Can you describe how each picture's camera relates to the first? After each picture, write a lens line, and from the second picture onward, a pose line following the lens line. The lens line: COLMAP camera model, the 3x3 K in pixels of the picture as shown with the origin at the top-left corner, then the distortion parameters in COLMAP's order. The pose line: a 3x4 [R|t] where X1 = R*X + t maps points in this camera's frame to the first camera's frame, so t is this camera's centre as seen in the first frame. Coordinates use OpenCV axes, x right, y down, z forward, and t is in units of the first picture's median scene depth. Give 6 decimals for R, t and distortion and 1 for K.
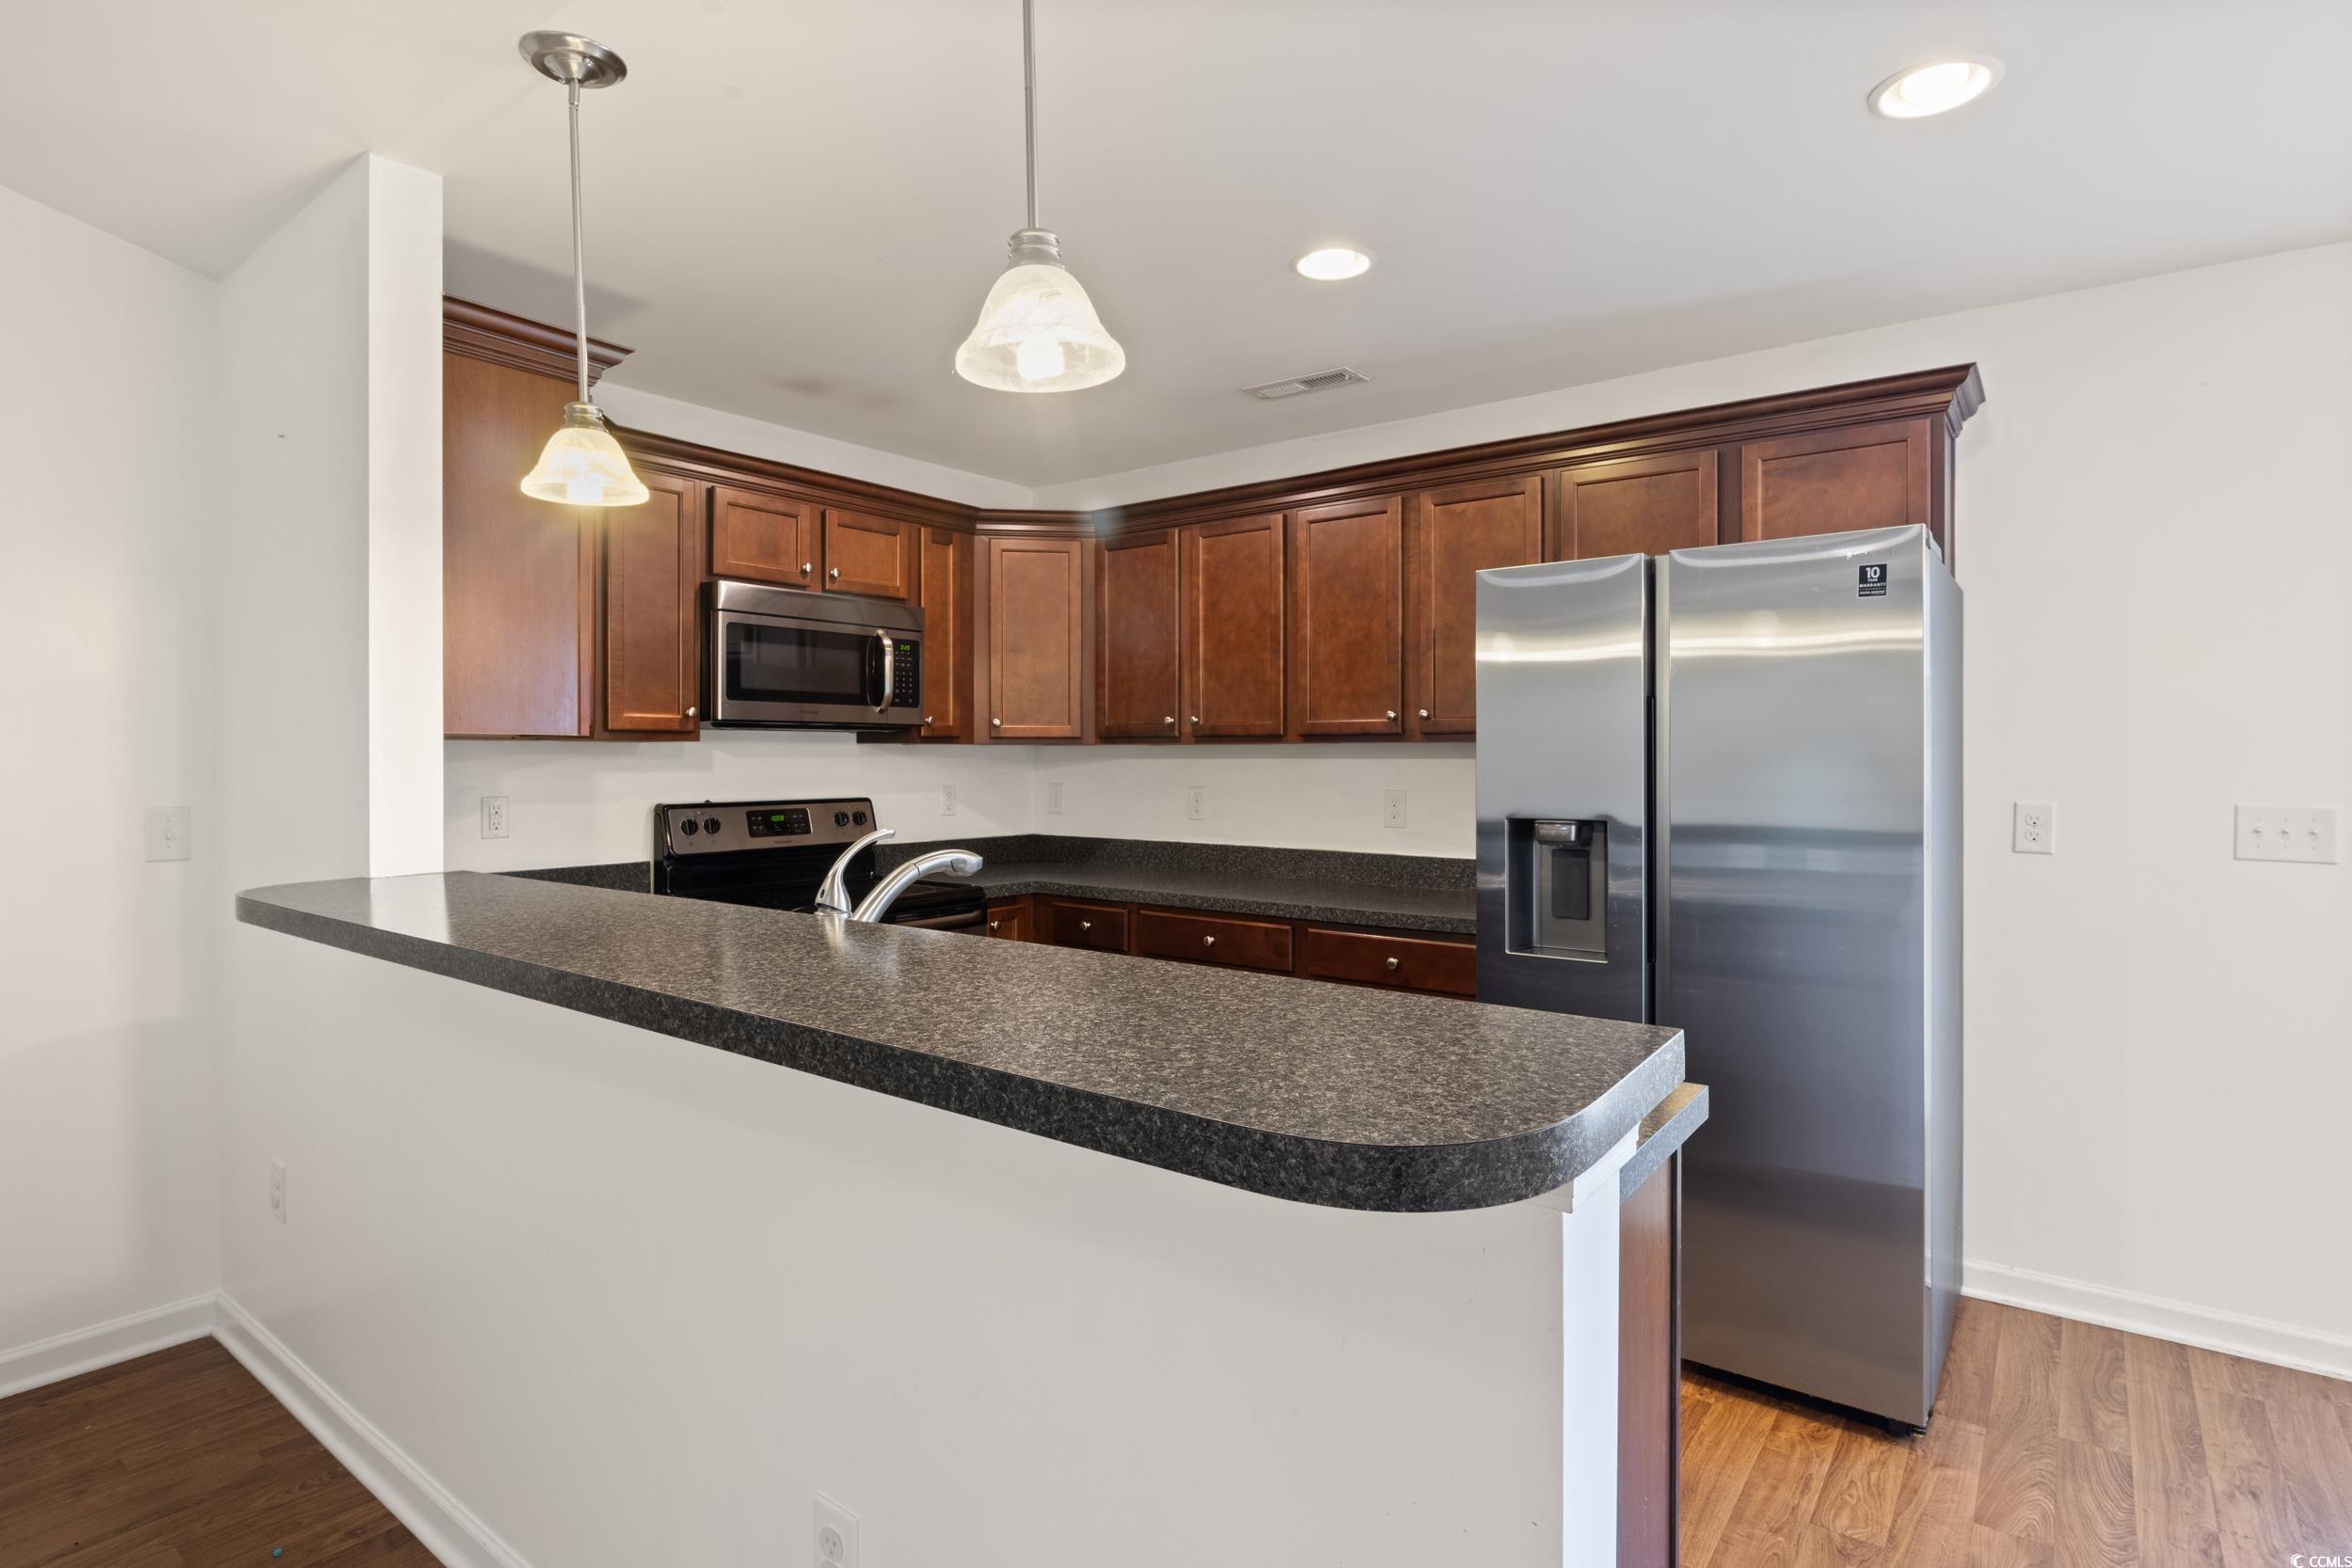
lens RADIAL K [[1171.8, 0, 1198.9], [0, 1171.8, 773.8], [0, 0, 1]] dist [0.014477, -0.001401]
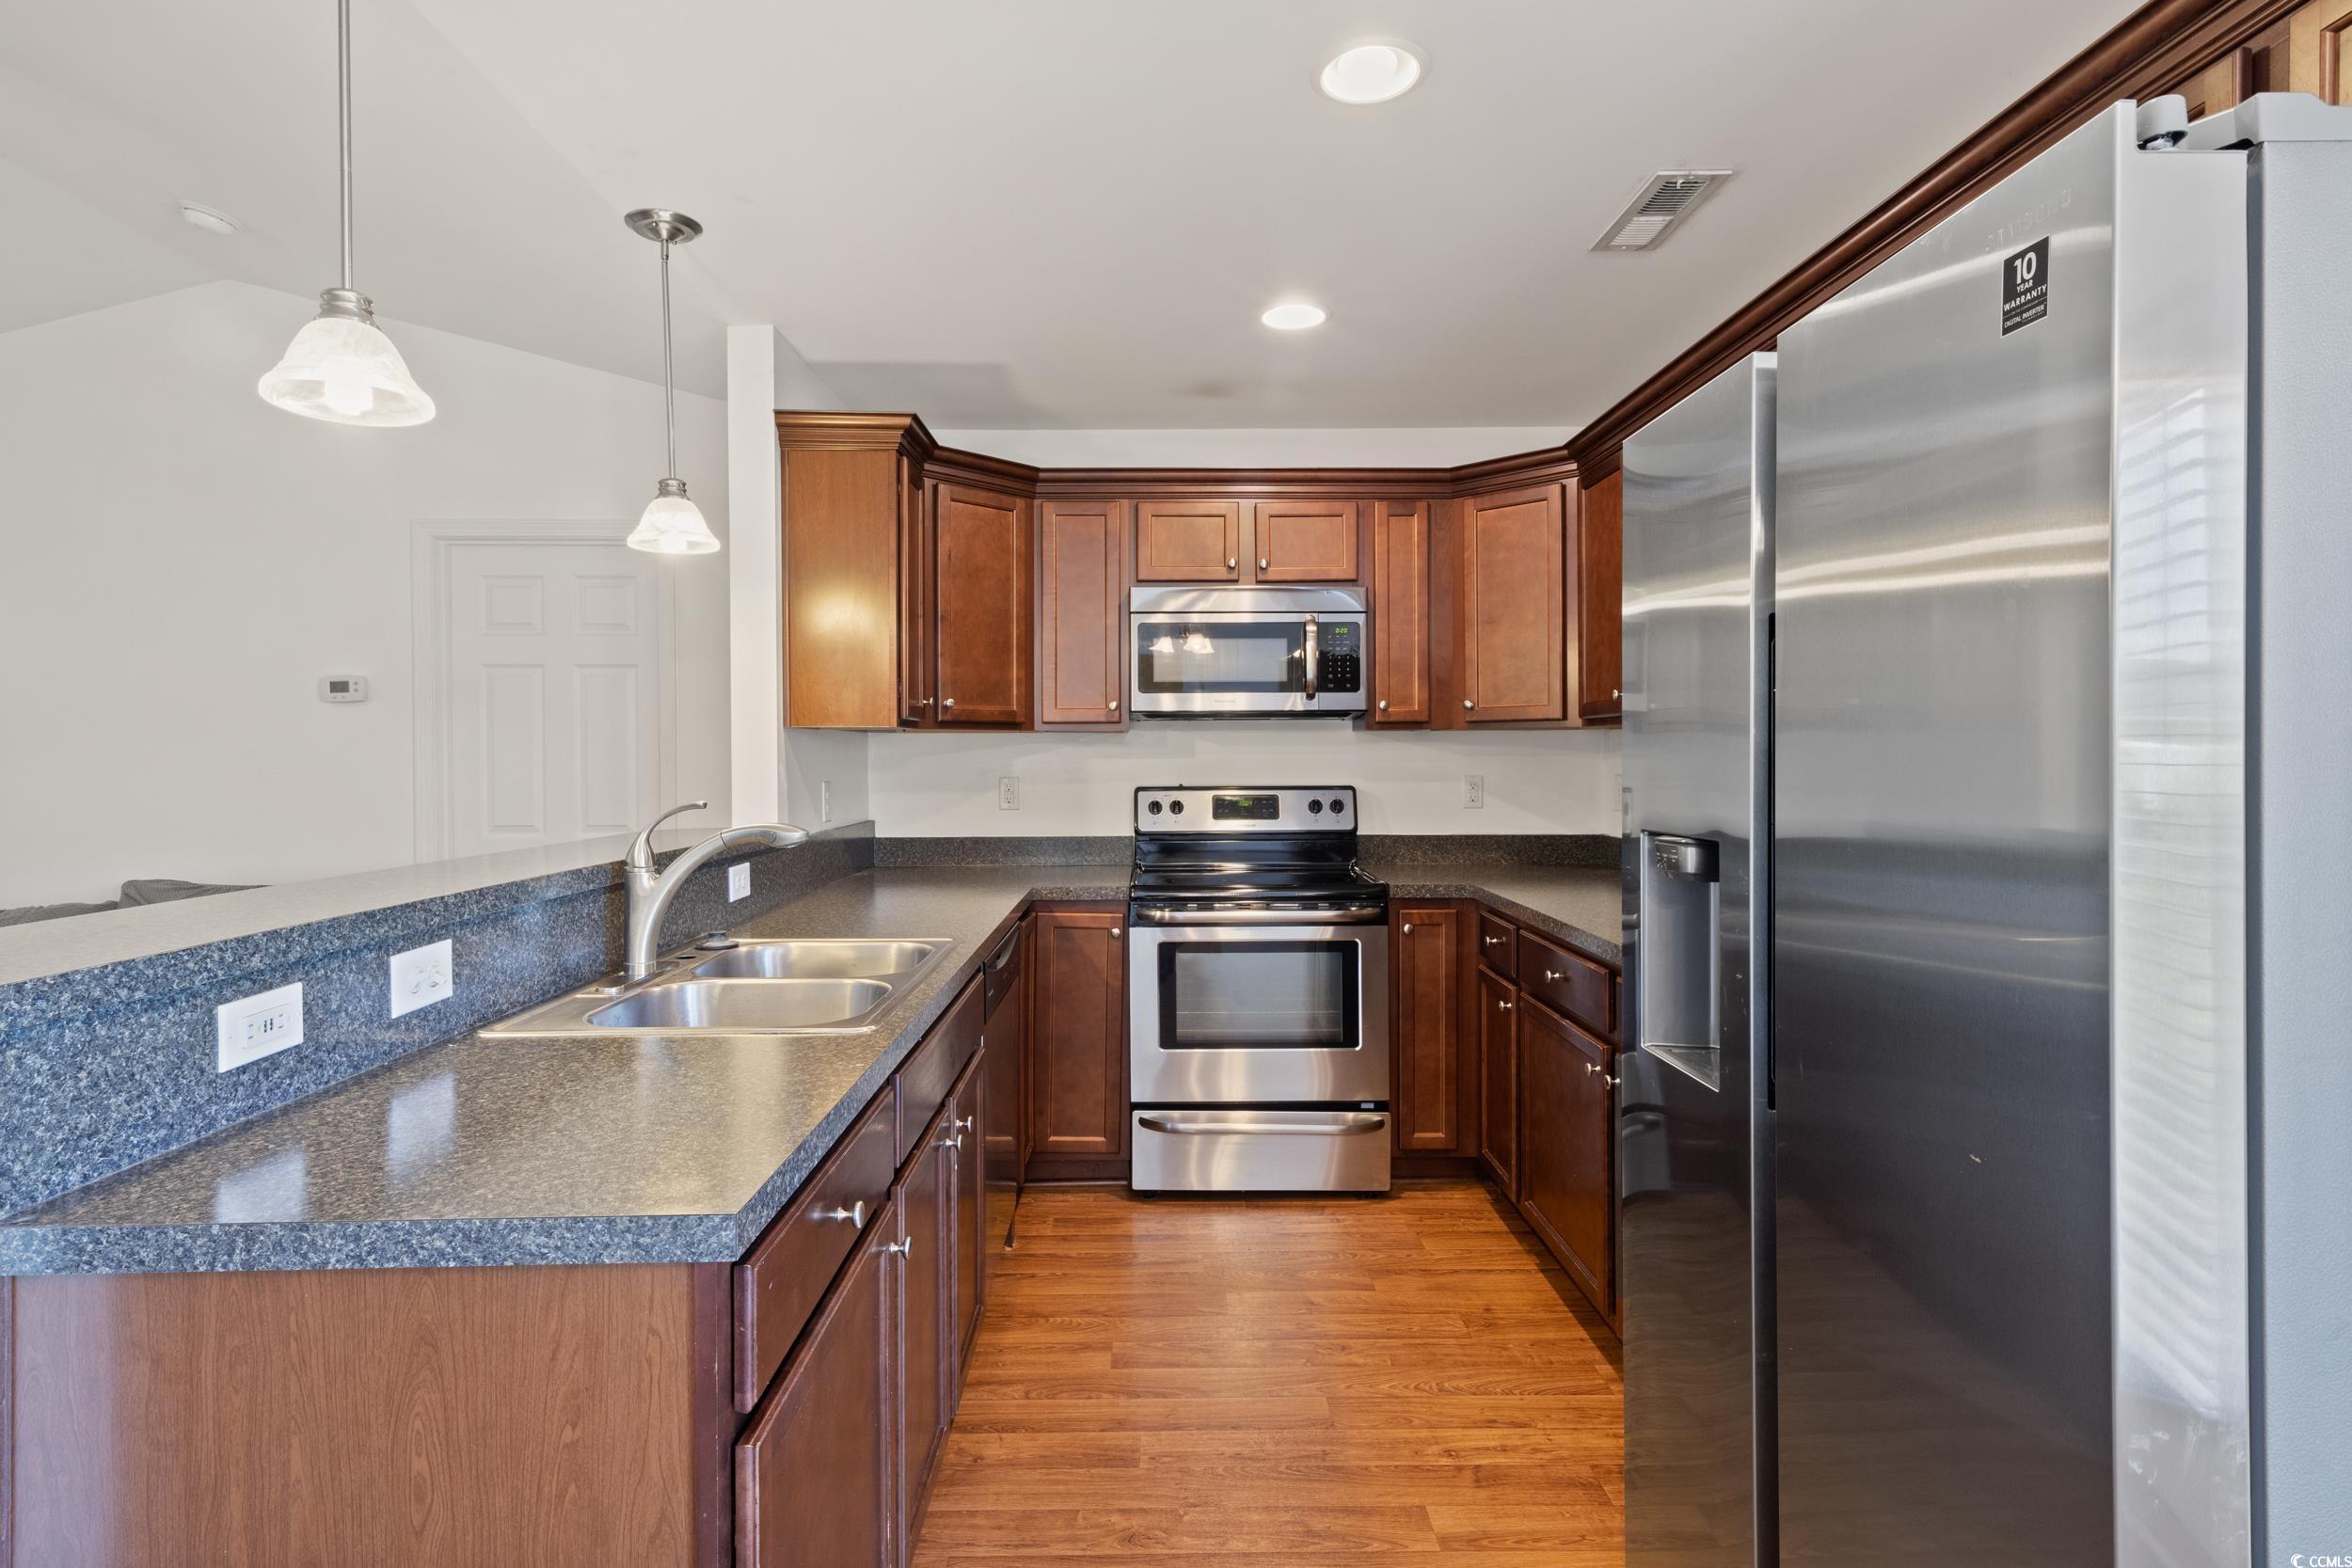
lens RADIAL K [[1171.8, 0, 1165.5], [0, 1171.8, 777.6], [0, 0, 1]] dist [0.014477, -0.001401]
pose [[0.617773, 0.011554, -0.786272, 0.449795], [-0.009512, 0.999929, 0.007221, 0.008361], [0.786299, 0.003018, 0.617839, 0.307440]]
